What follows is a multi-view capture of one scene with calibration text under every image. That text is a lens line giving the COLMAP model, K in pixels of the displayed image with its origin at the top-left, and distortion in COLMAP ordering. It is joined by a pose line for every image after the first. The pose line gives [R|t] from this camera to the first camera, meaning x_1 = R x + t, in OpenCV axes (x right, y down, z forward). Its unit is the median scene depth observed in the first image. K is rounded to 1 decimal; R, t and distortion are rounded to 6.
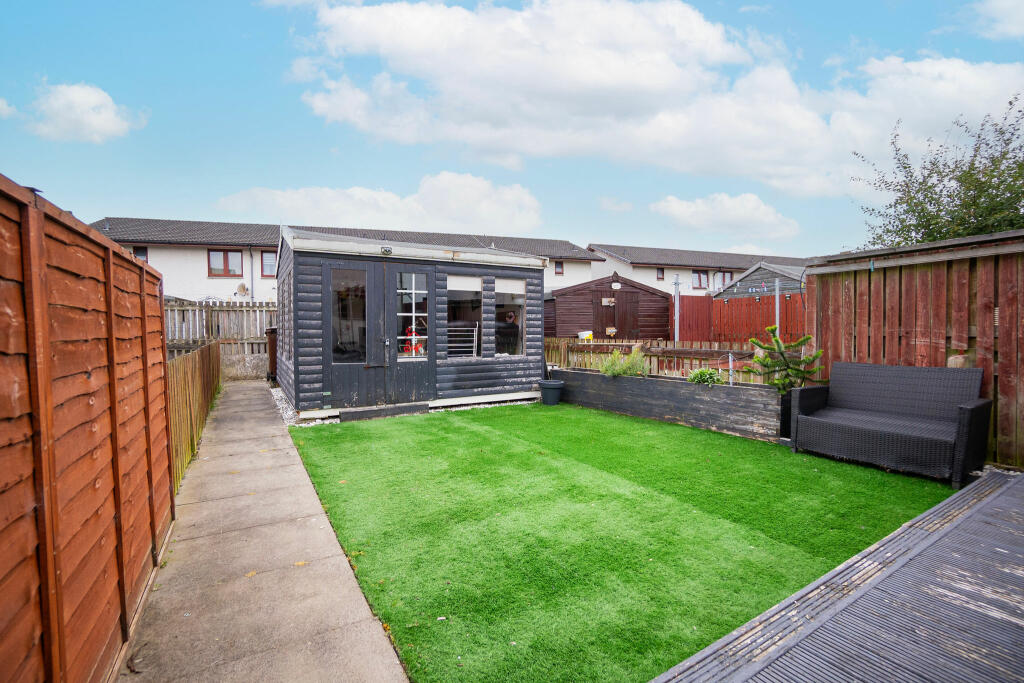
lens RADIAL K [[453.5, 0, 500.2], [0, 453.5, 343.5], [0, 0, 1]] dist [-0.049112, 0.000657]
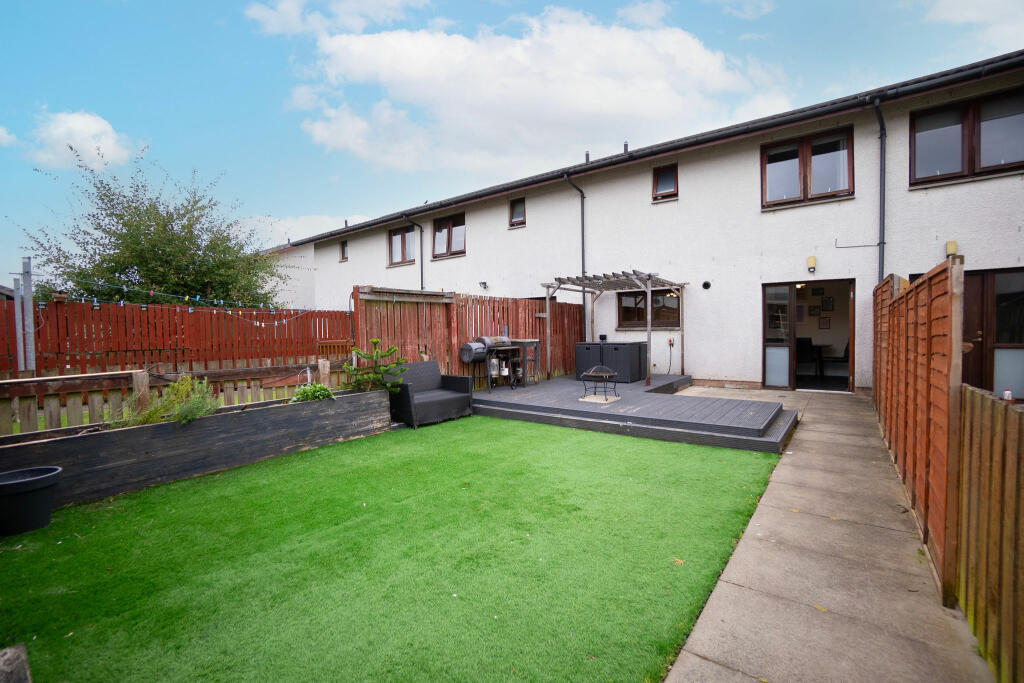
lens RADIAL K [[453.5, 0, 500.2], [0, 453.5, 343.5], [0, 0, 1]] dist [-0.049112, 0.000657]
pose [[-0.375040, -0.000863, 0.927008, -0.440358], [0.053976, 0.998283, 0.022766, -0.023422], [-0.925436, 0.058574, -0.374349, 0.749227]]
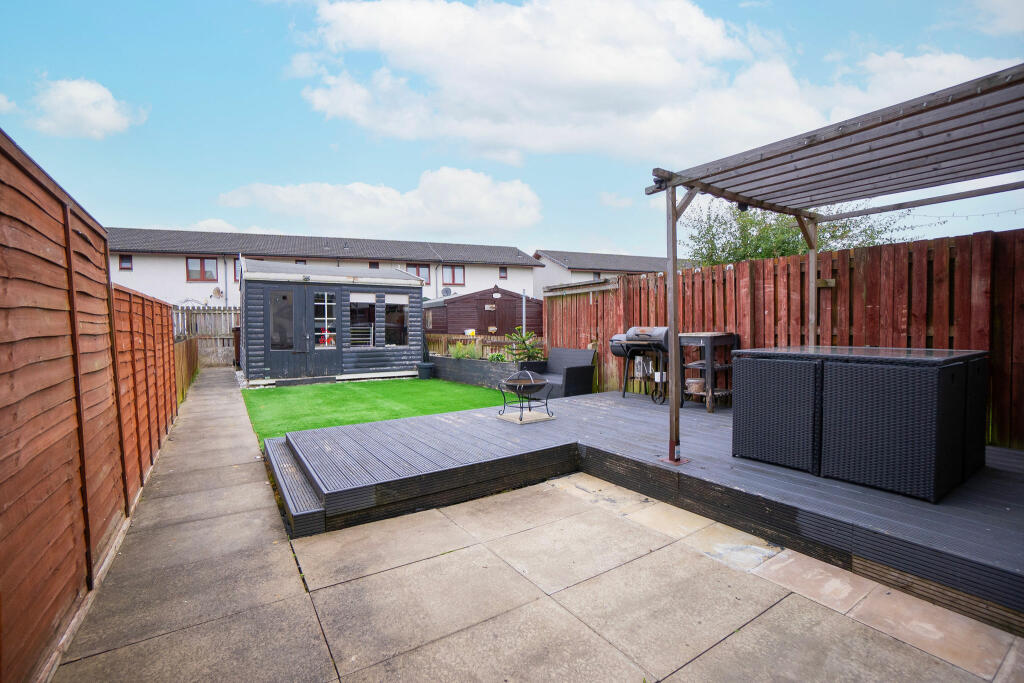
lens RADIAL K [[453.5, 0, 500.2], [0, 453.5, 343.5], [0, 0, 1]] dist [-0.049112, 0.000657]
pose [[0.999285, -0.000766, 0.037814, 0.311216], [0.000542, 0.999982, 0.005942, 0.010077], [-0.037817, -0.005917, 0.999267, -0.500168]]
